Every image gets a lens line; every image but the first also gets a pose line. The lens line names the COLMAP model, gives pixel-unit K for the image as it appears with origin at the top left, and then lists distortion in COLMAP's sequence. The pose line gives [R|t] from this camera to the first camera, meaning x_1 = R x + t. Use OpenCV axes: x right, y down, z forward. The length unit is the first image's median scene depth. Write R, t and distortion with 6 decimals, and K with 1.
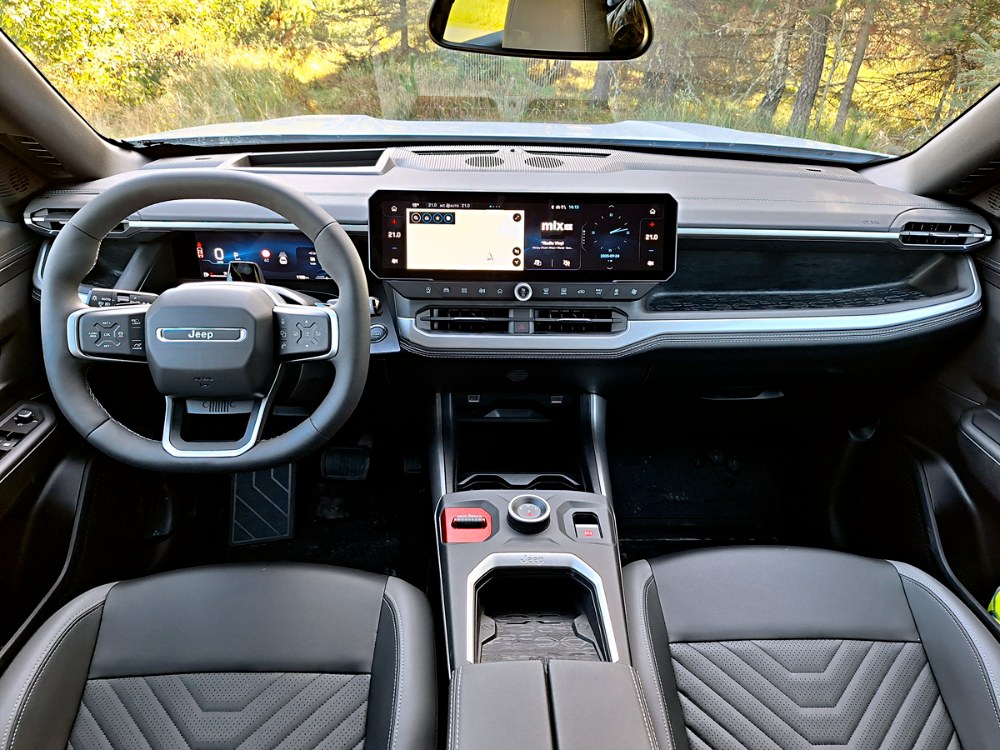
lens RADIAL K [[688.8, 0, 500.0], [0, 688.8, 375.0], [0, 0, 1]] dist [0.107332, -0.151374]
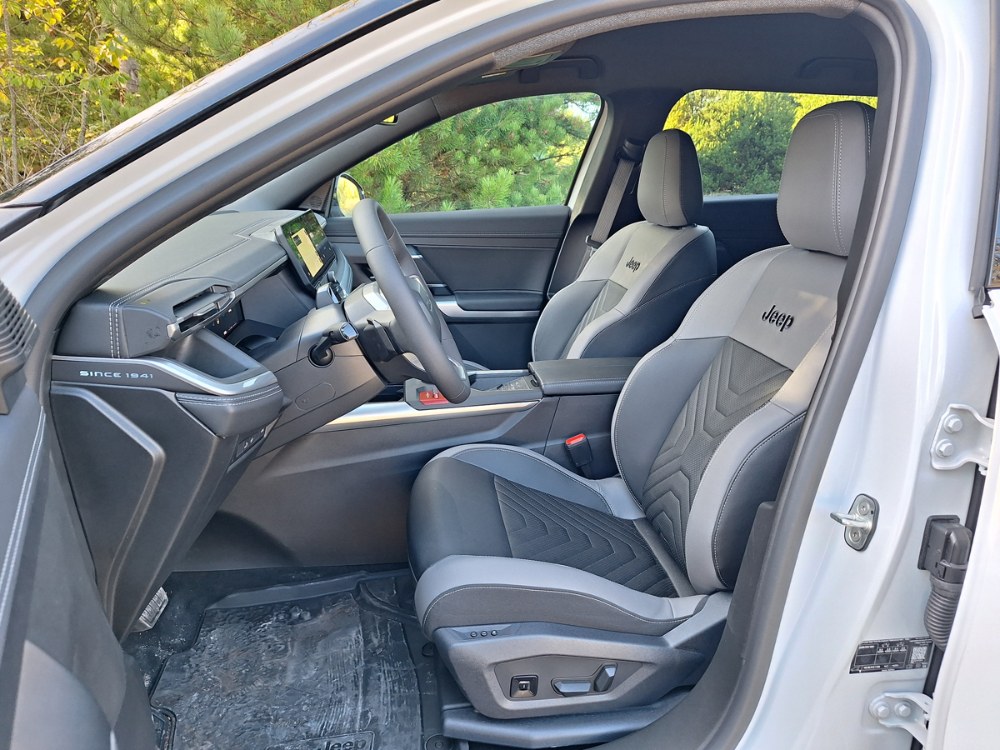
lens RADIAL K [[688.8, 0, 500.0], [0, 688.8, 375.0], [0, 0, 1]] dist [0.107332, -0.151374]
pose [[-0.101153, -0.316235, 0.943273, -1.482789], [0.460028, 0.825817, 0.326190, -0.268621], [-0.882124, 0.466927, 0.061943, 0.681758]]
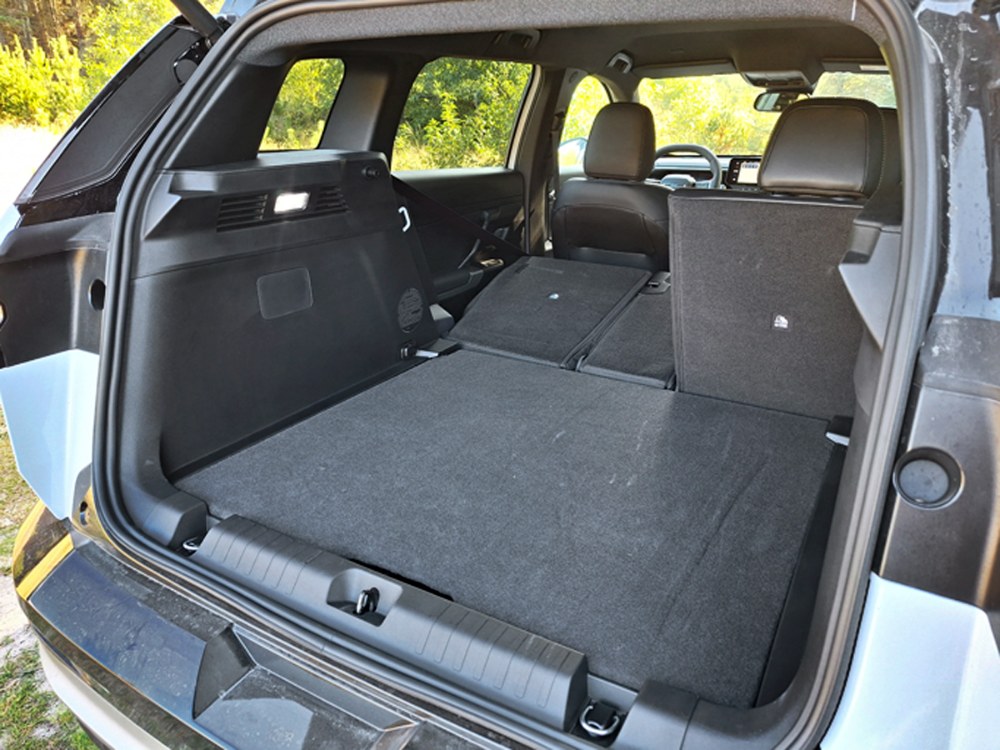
lens RADIAL K [[695.8, 0, 507.7], [0, 695.8, 379.6], [0, 0, 1]] dist [0.041437, -0.037454]
pose [[0.848928, 0.171041, -0.500066, 0.685949], [-0.238642, 0.968289, -0.073936, 1.140903], [0.471562, 0.182103, 0.862825, -1.947763]]
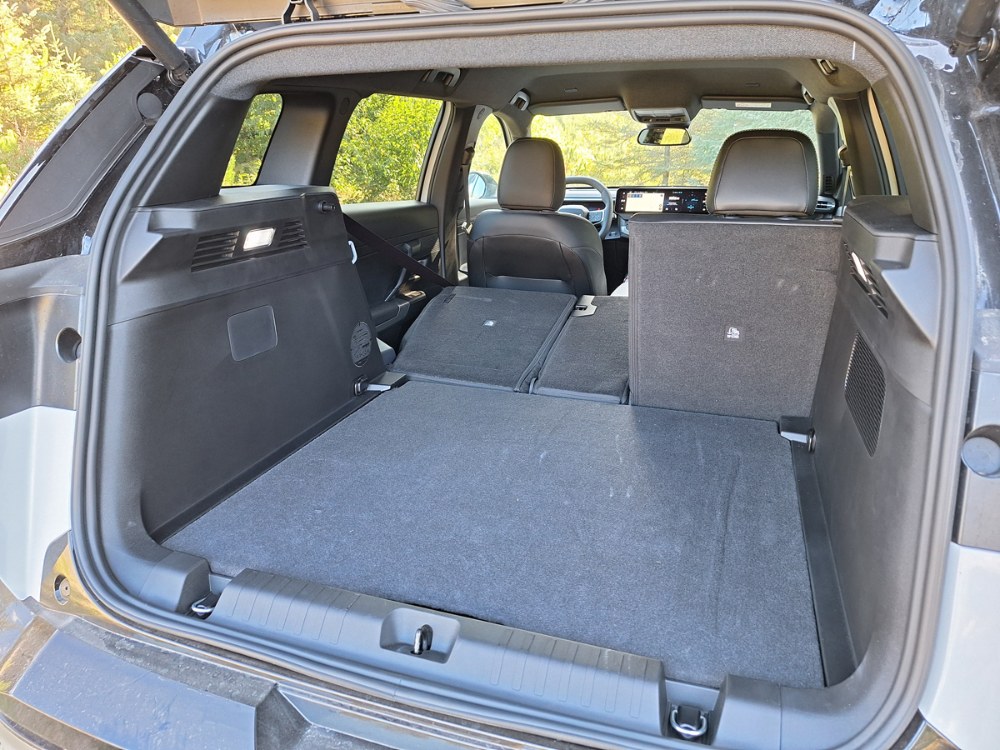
lens RADIAL K [[691.4, 0, 495.2], [0, 691.4, 376.7], [0, 0, 1]] dist [0.041676, -0.044071]
pose [[0.934506, 0.084867, -0.345683, 0.482868], [-0.146462, 0.976819, -0.156123, 1.196807], [0.324420, 0.196527, 0.925272, -2.043349]]
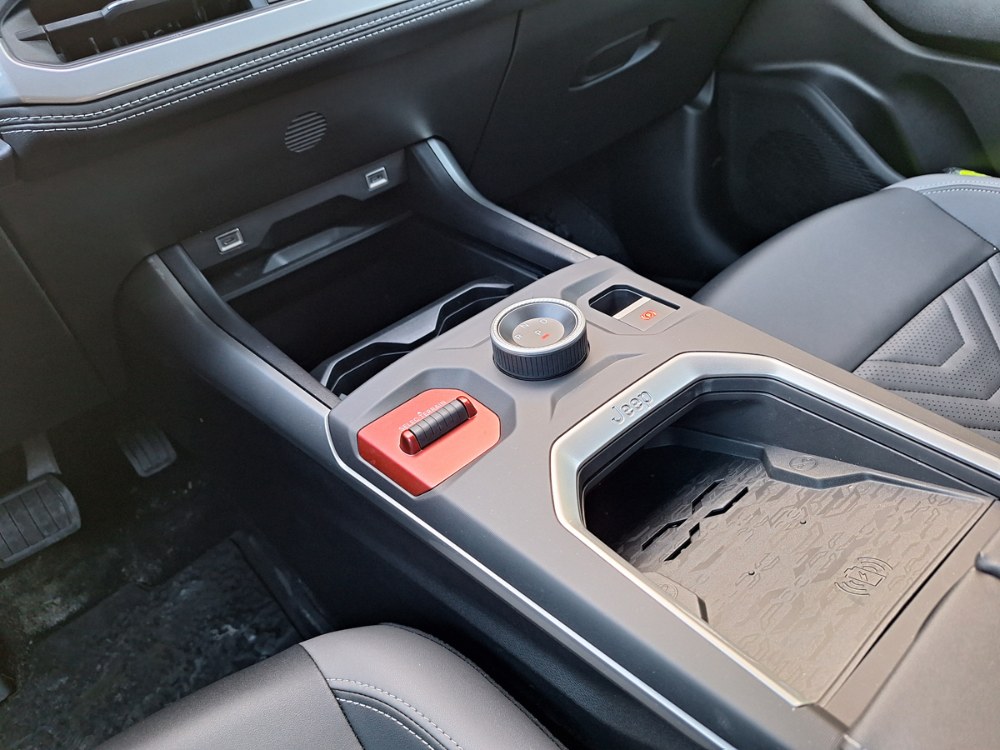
lens RADIAL K [[712.0, 0, 498.9], [0, 712.0, 390.2], [0, 0, 1]] dist [0.000806, -0.000529]
pose [[0.778621, -0.496528, 0.383677, -0.156967], [0.433156, 0.867697, 0.243880, 0.099377], [-0.454009, -0.023698, 0.890682, 0.559824]]
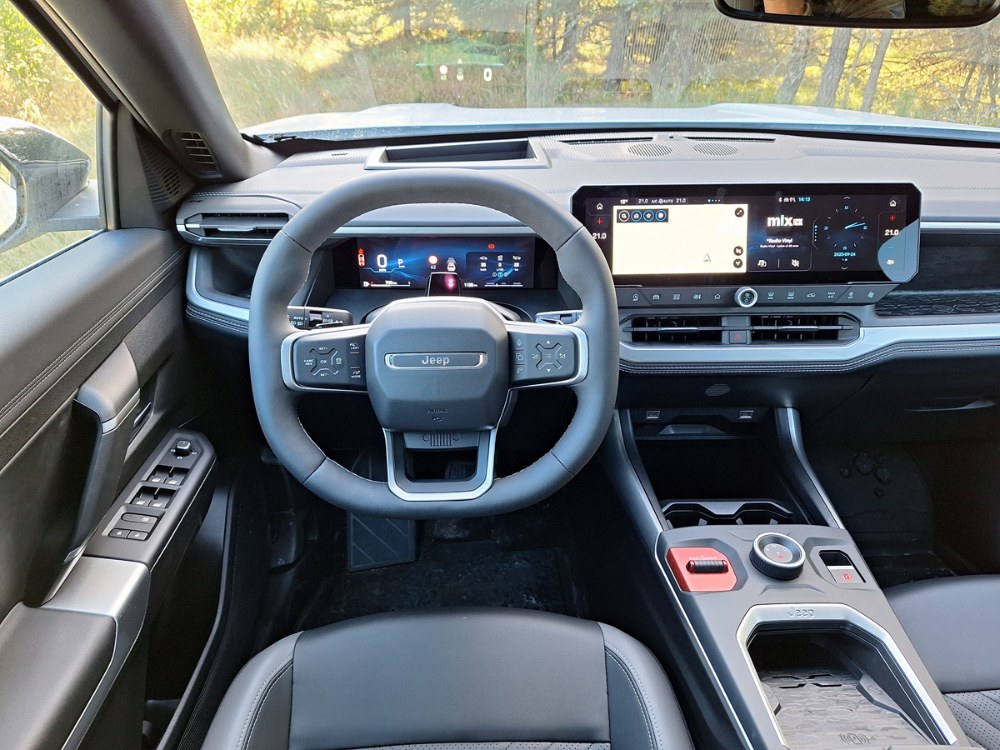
lens RADIAL K [[691.4, 0, 495.3], [0, 691.4, 370.5], [0, 0, 1]] dist [0.104166, -0.149353]
pose [[0.999846, -0.017259, -0.003092, -0.281449], [0.017287, 0.999807, 0.009344, -0.041713], [0.002930, -0.009396, 0.999952, 0.113508]]
